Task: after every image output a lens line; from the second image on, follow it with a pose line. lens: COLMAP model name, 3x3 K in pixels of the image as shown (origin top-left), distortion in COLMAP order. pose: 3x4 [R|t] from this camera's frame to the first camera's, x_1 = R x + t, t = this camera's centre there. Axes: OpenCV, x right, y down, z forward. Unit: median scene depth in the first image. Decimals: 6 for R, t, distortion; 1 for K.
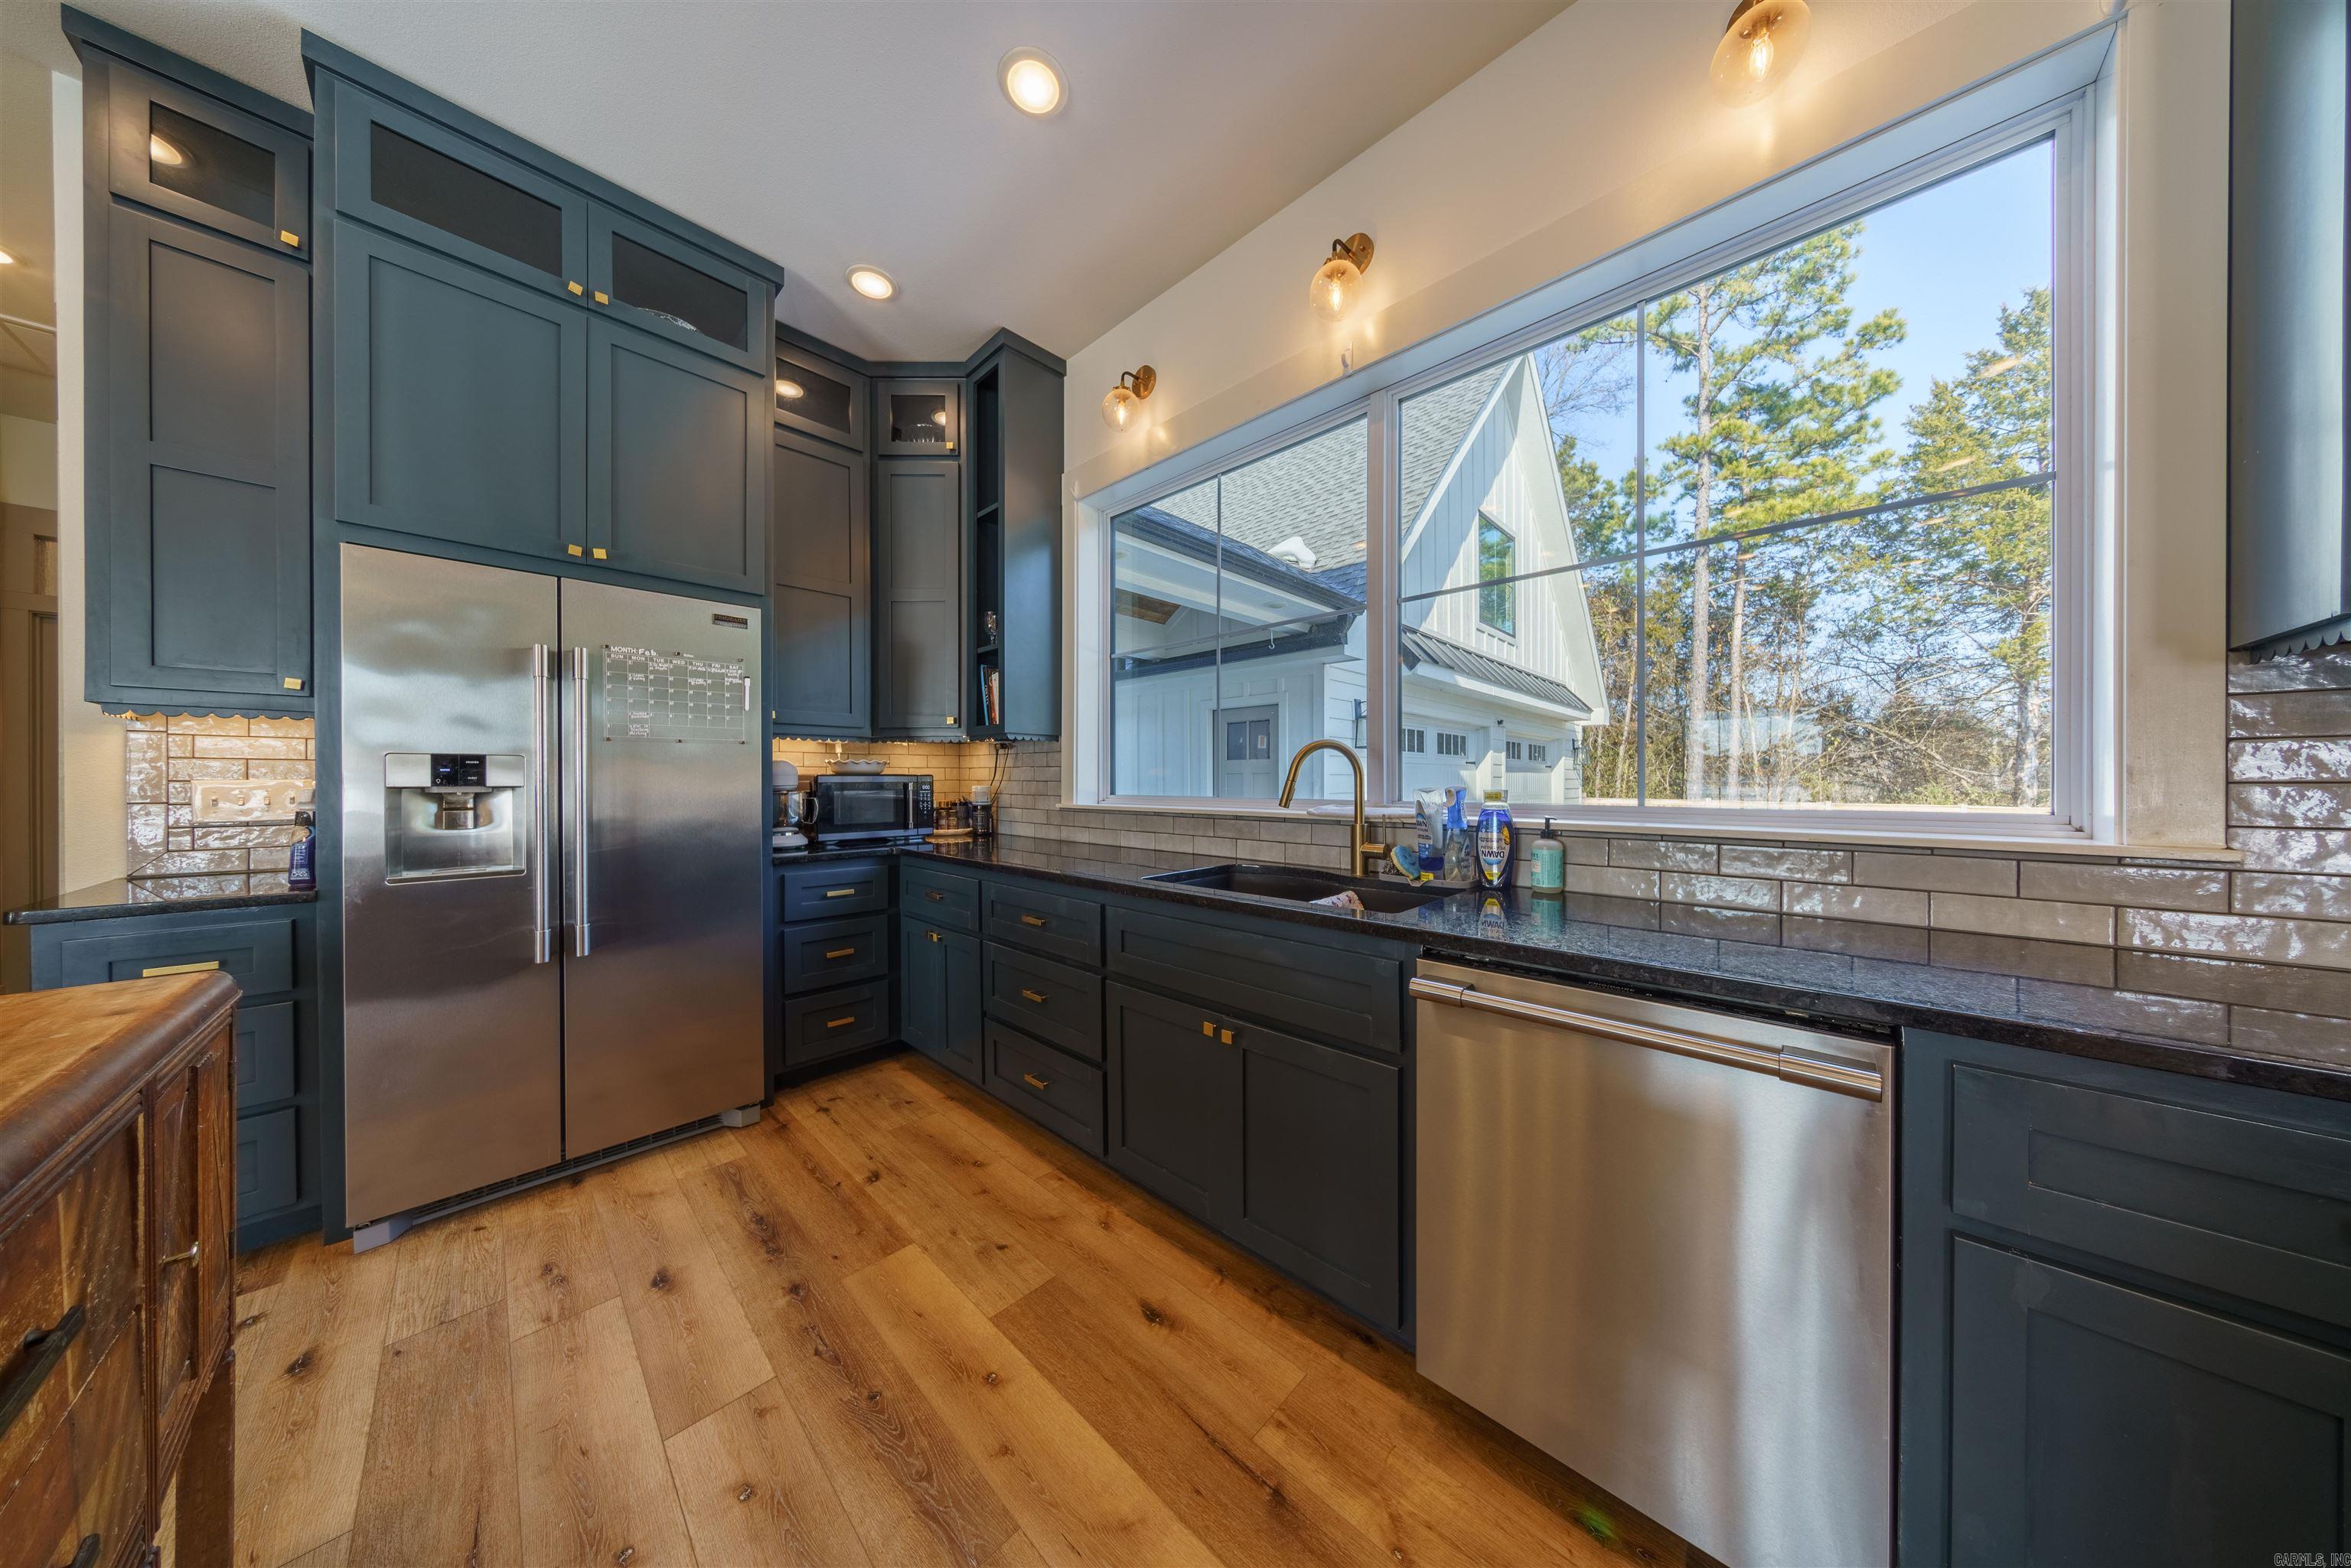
lens RADIAL K [[674.2, 0, 1172.6], [0, 674.2, 780.6], [0, 0, 1]] dist [-0.007033, 0.001304]
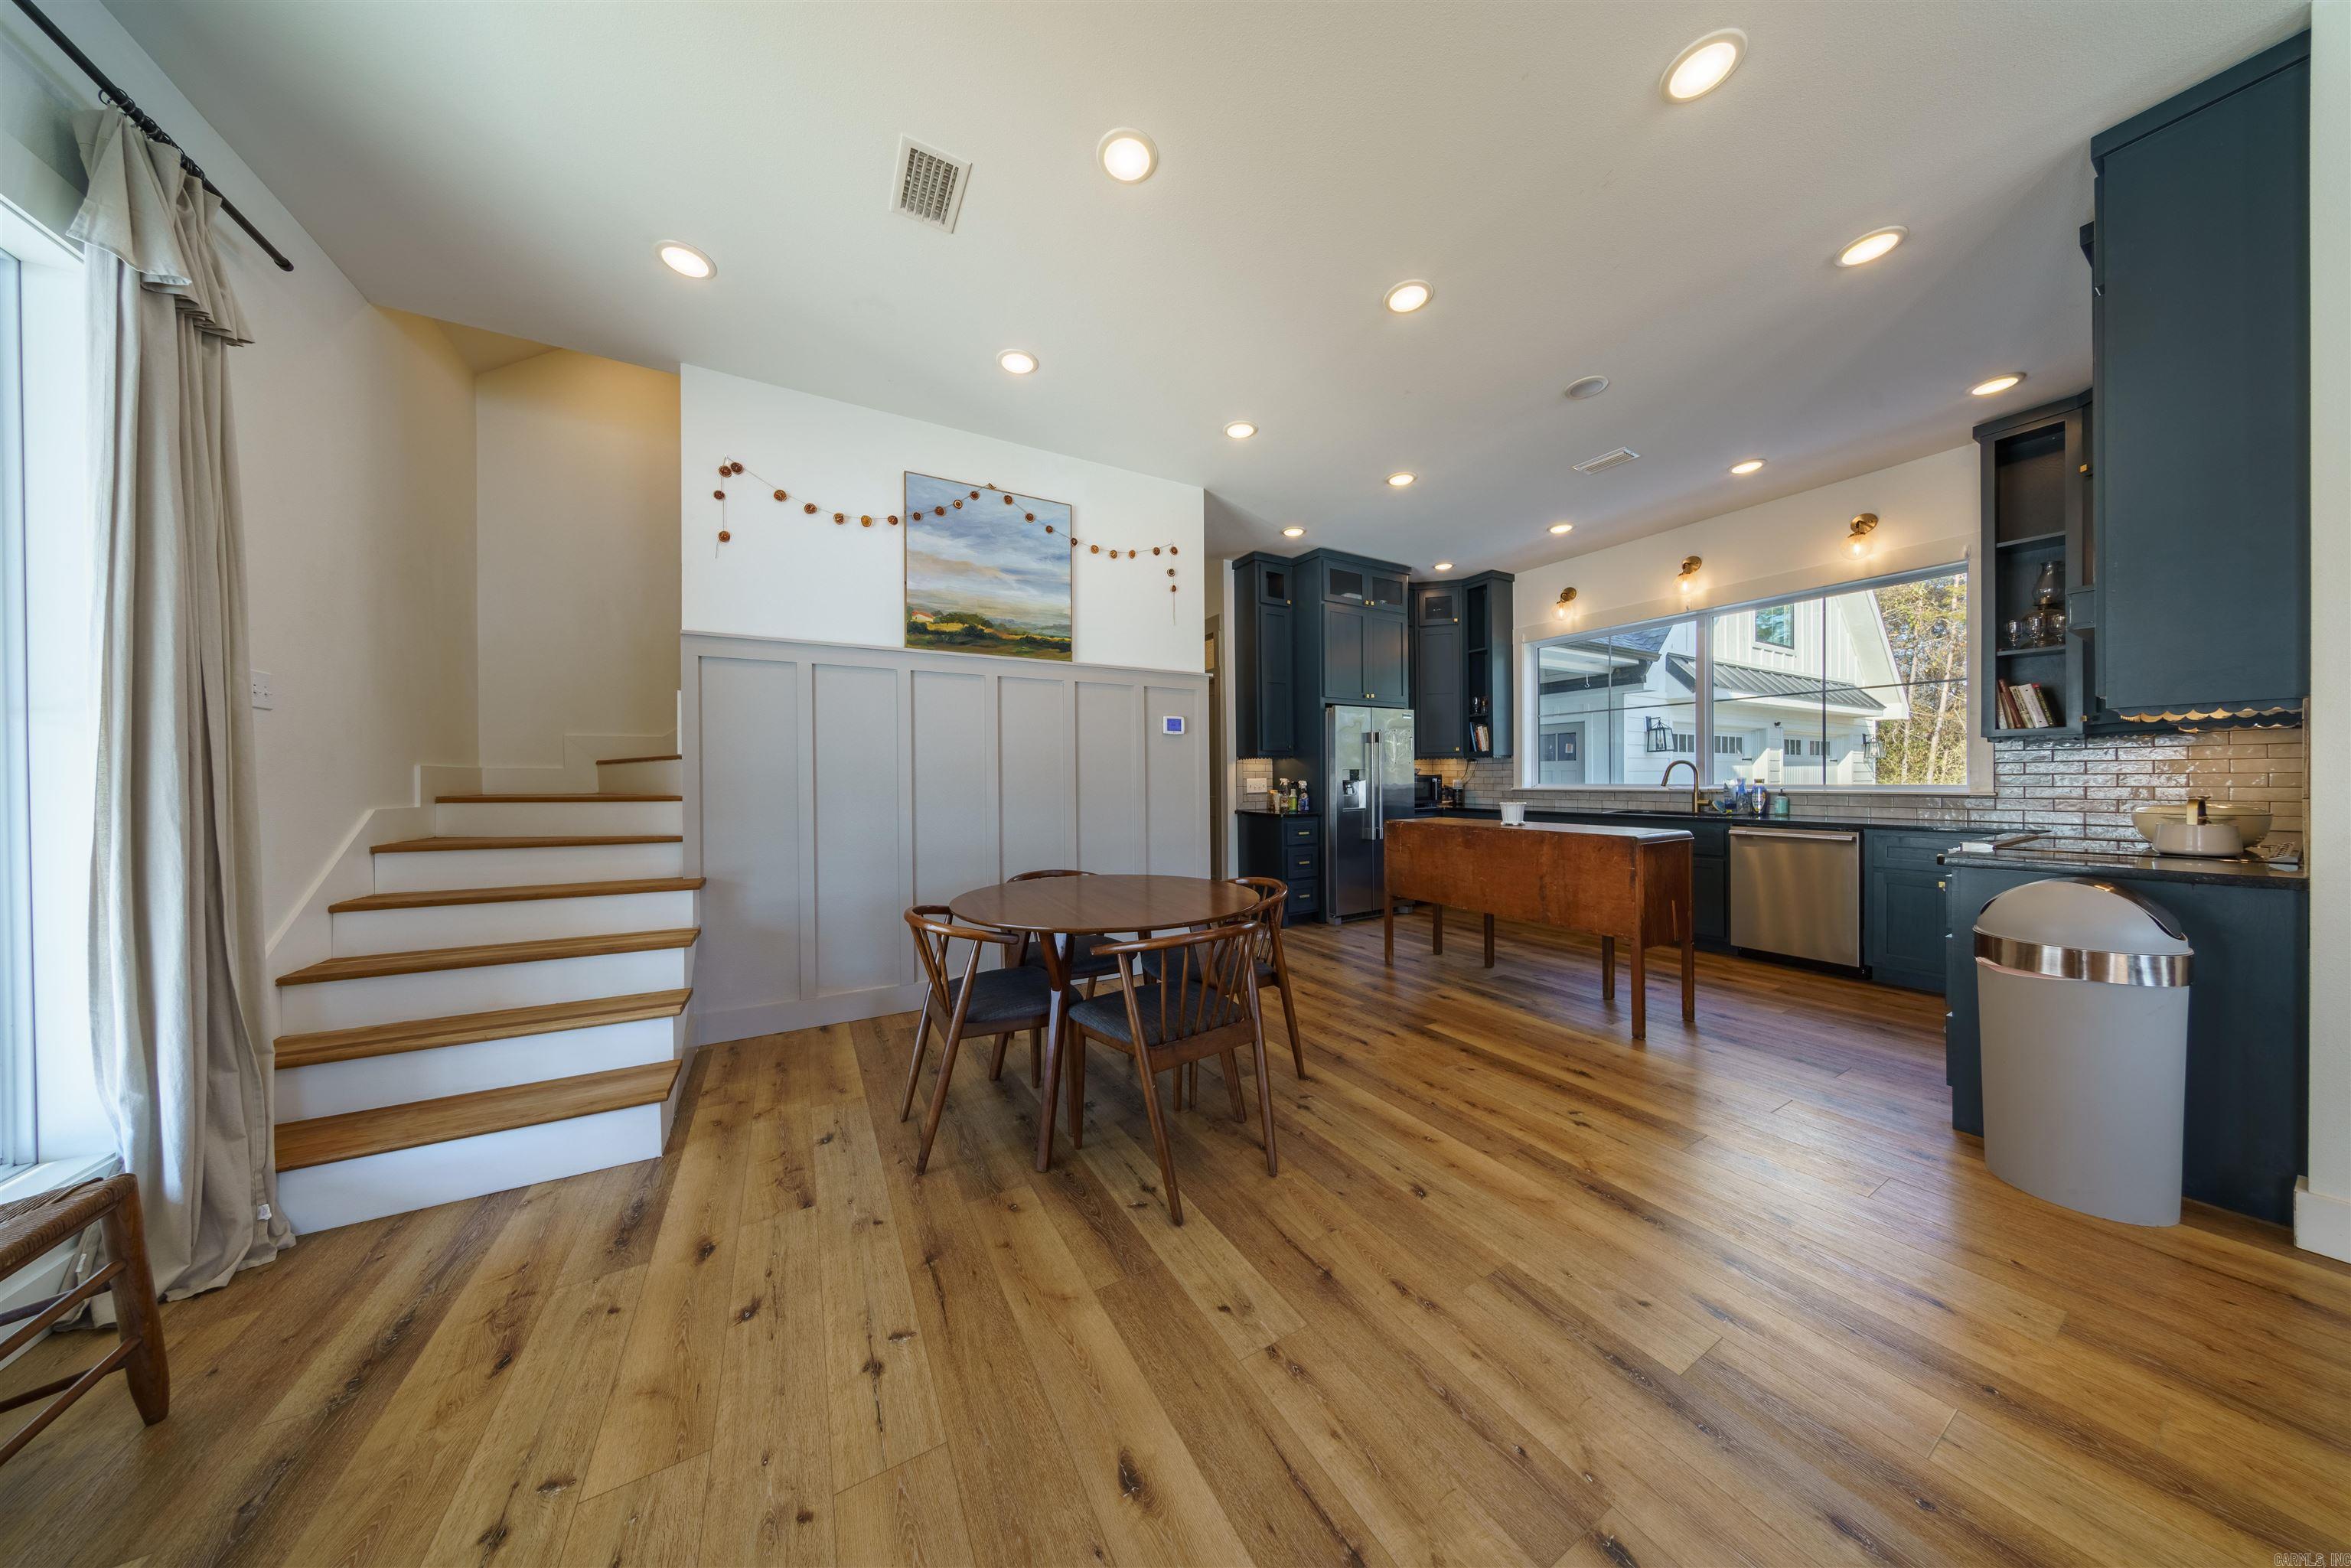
lens RADIAL K [[674.2, 0, 1170.6], [0, 674.2, 782.5], [0, 0, 1]] dist [-0.007033, 0.001304]
pose [[0.957571, -0.005954, -0.288136, -0.721383], [0.008193, 0.999945, 0.006566, -0.005921], [0.288081, -0.008648, 0.957567, -1.617546]]
